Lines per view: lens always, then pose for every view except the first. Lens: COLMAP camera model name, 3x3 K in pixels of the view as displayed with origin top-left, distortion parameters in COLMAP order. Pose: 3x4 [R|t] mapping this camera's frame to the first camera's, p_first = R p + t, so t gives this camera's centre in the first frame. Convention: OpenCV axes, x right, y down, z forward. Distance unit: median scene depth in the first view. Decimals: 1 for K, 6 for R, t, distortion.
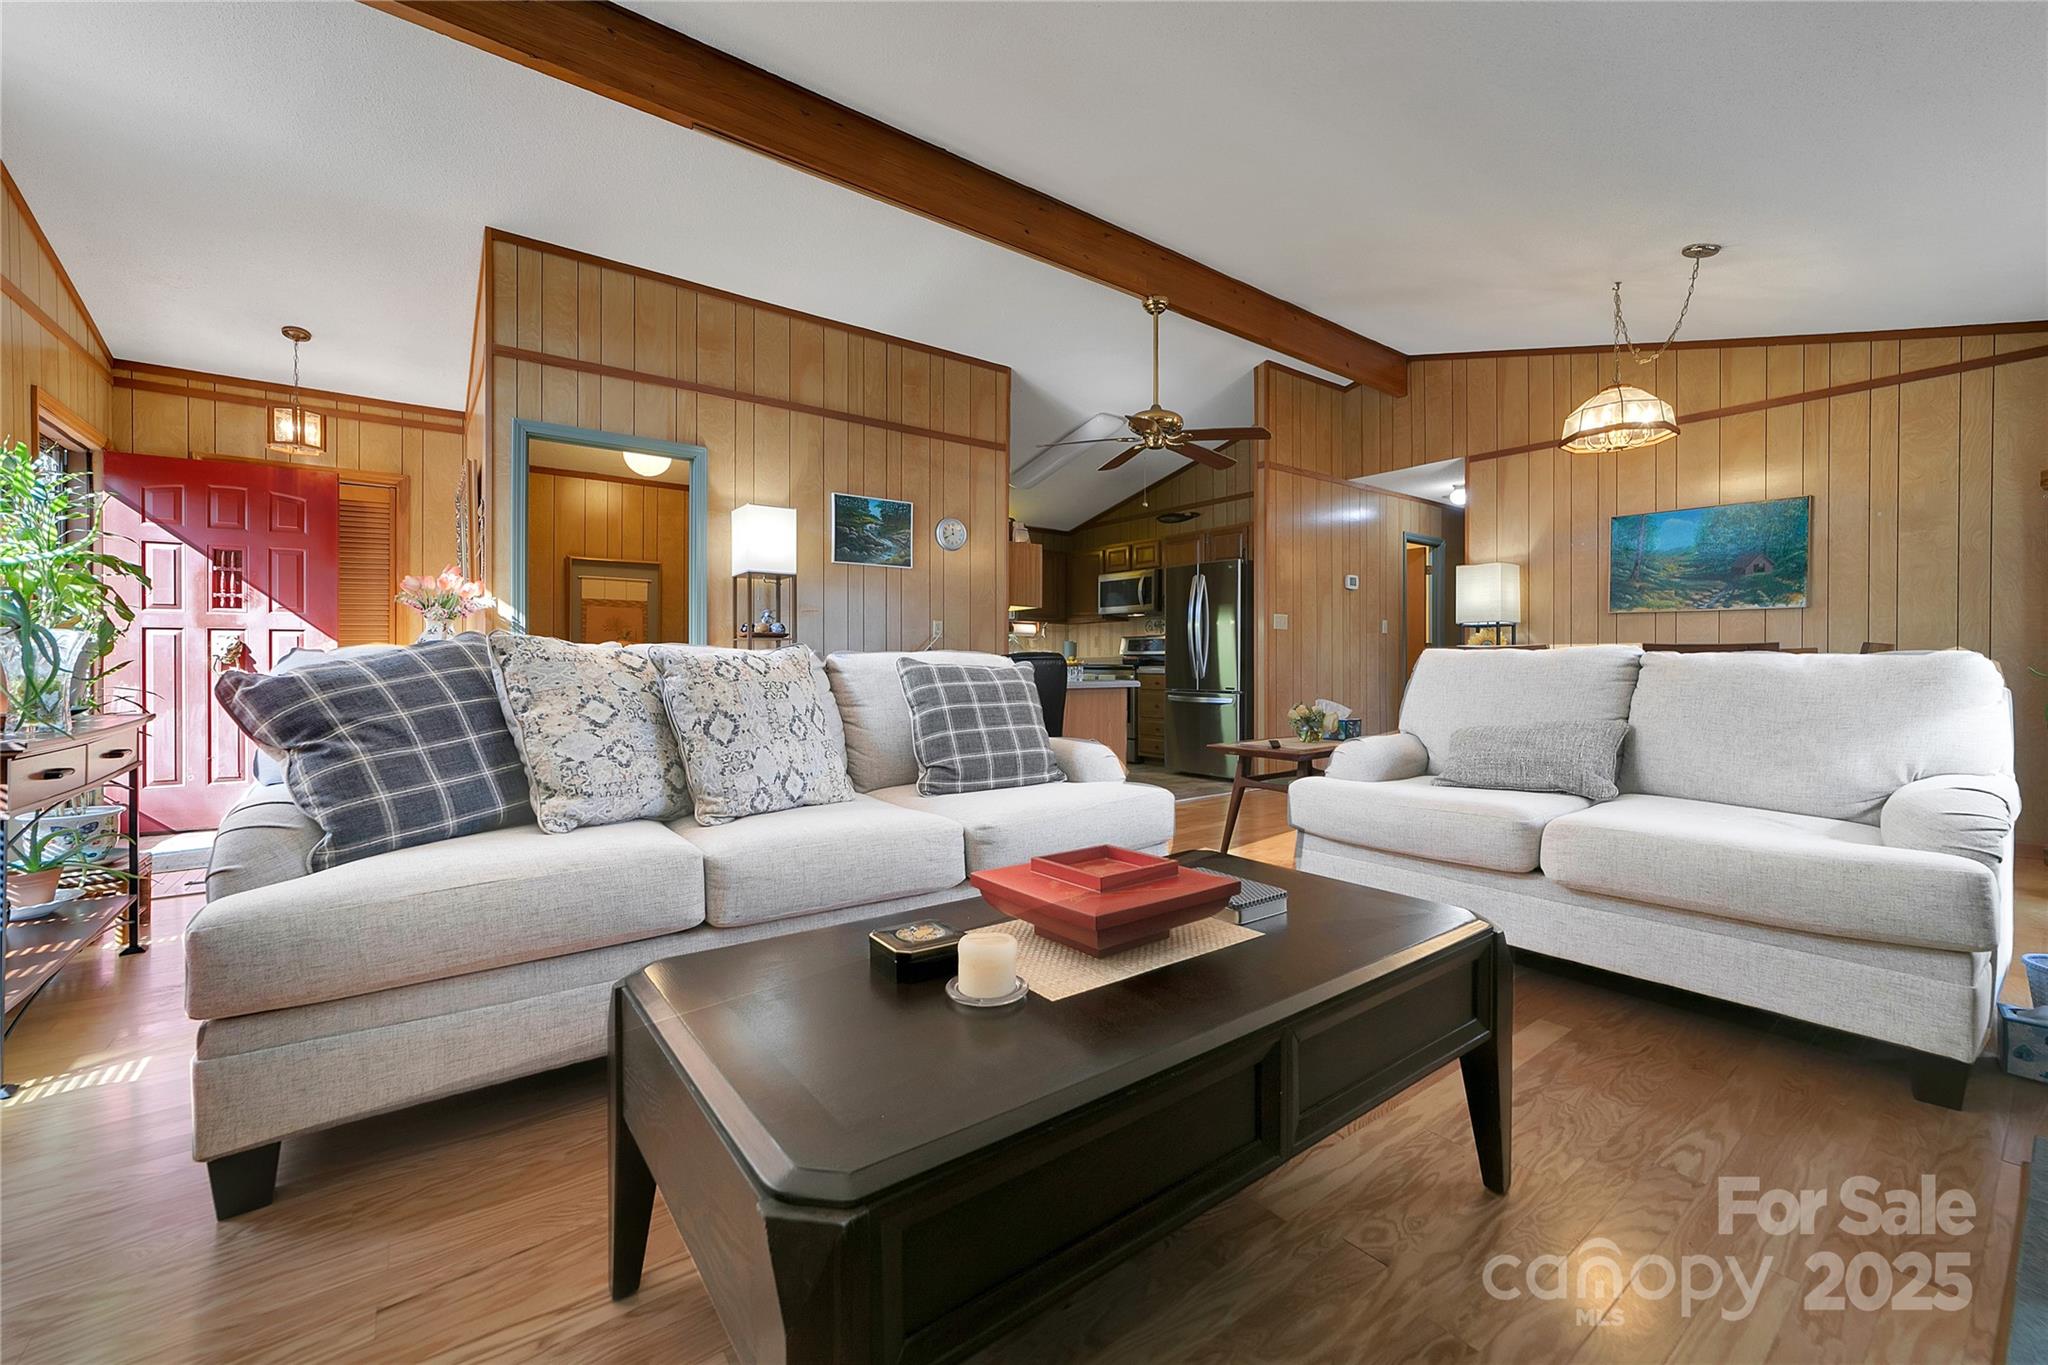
lens RADIAL K [[811.2, 0, 1025.0], [0, 811.2, 669.3], [0, 0, 1]] dist [-0.000130, -0.000099]
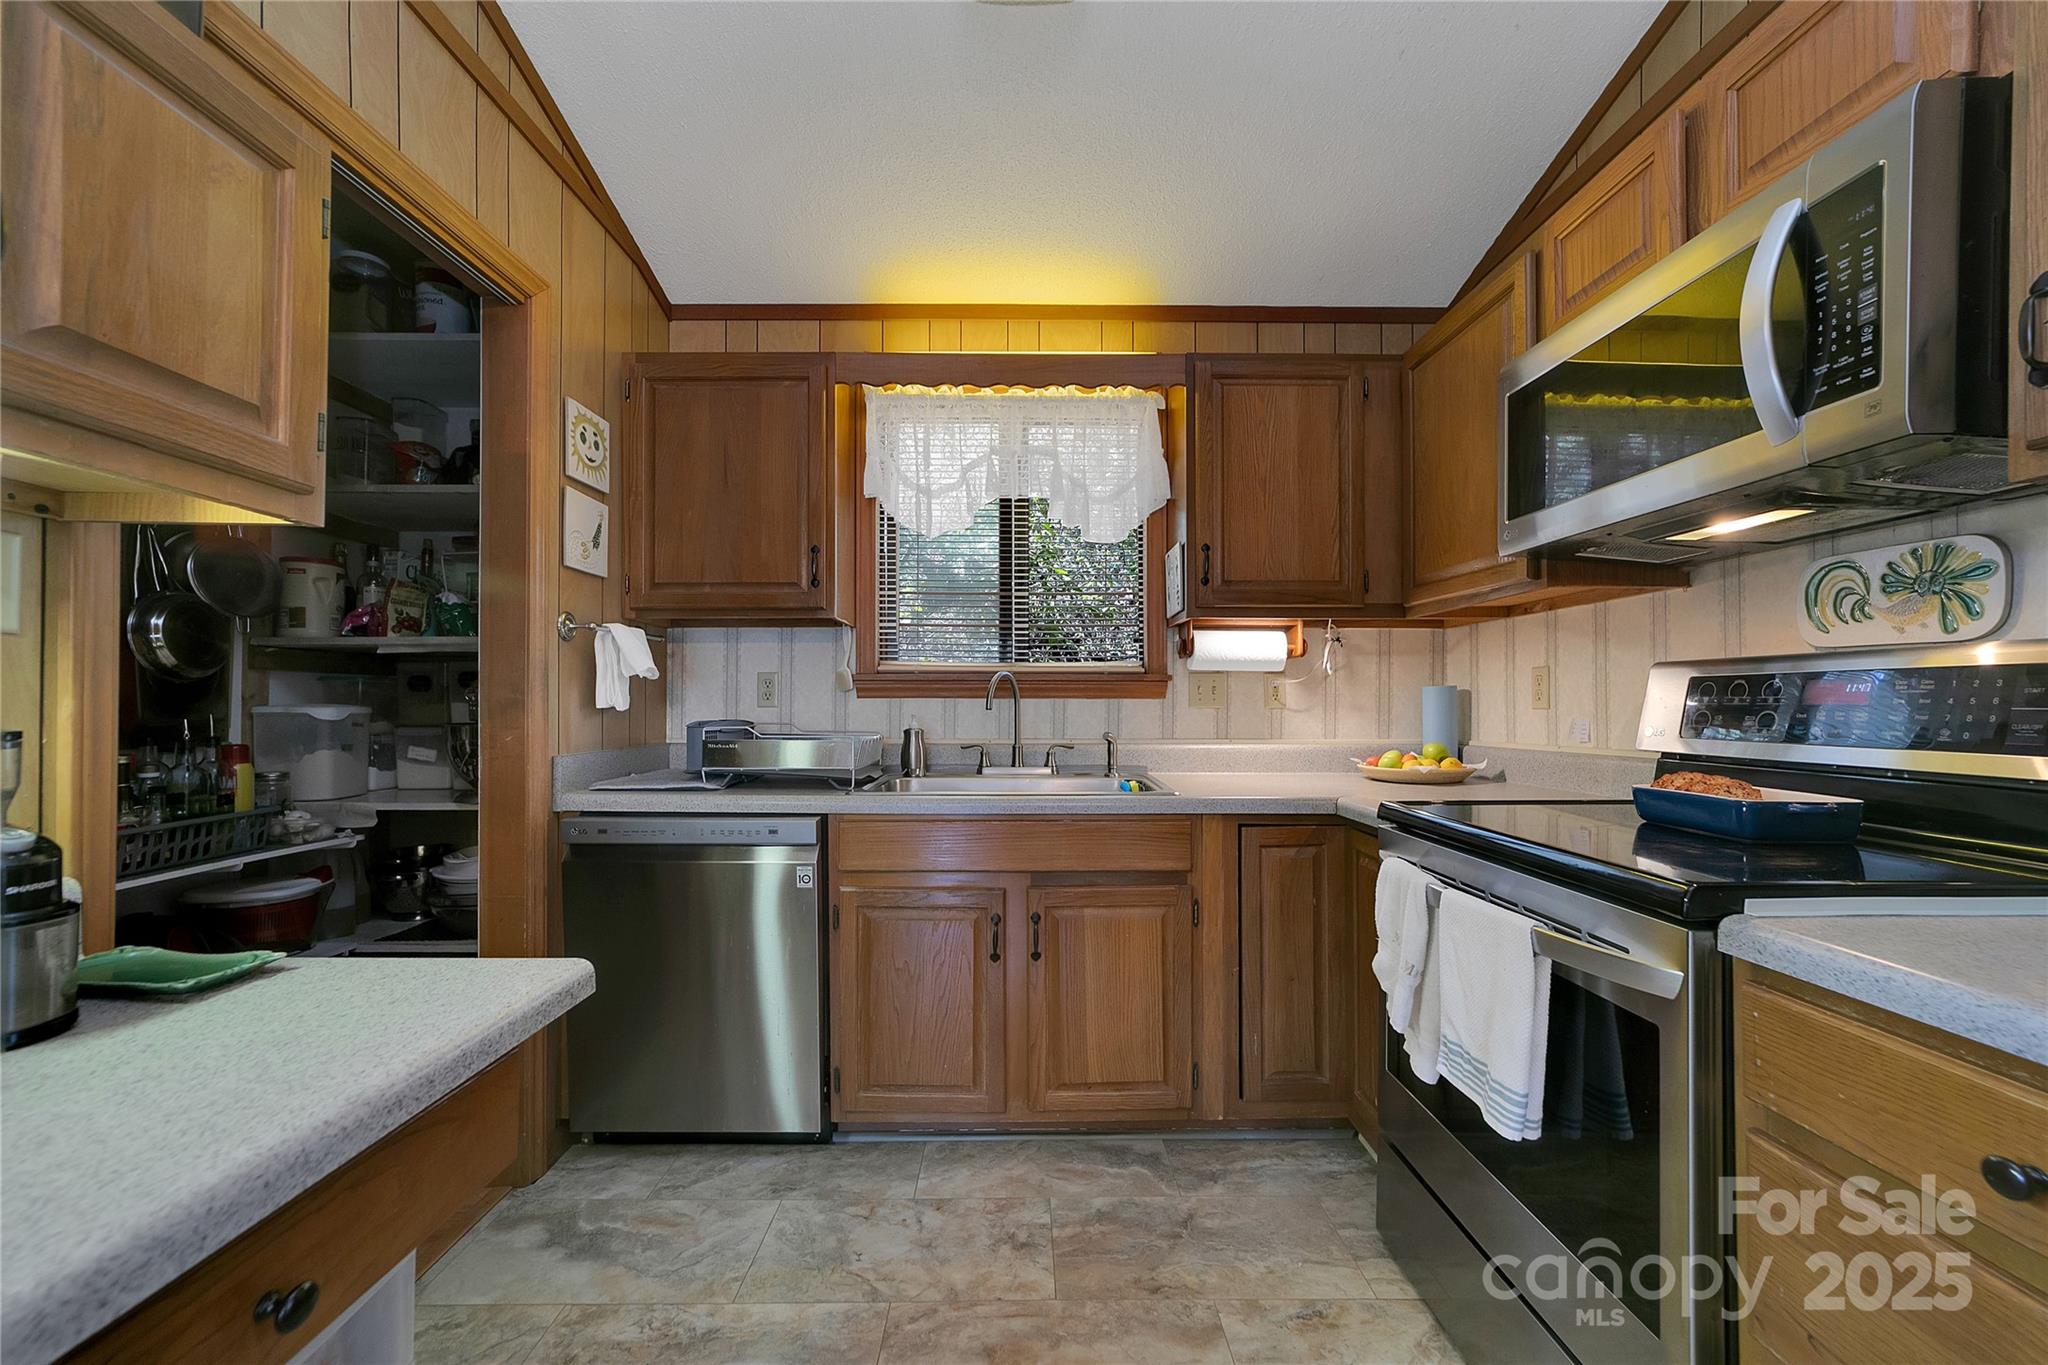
lens RADIAL K [[796.6, 0, 1027.0], [0, 796.6, 706.1], [0, 0, 1]] dist [0.000374, 0.000066]
pose [[0.803450, 0.000801, -0.595372, 0.111802], [-0.005869, 0.999961, -0.006575, -0.026550], [0.595344, 0.008777, 0.803423, 0.743717]]
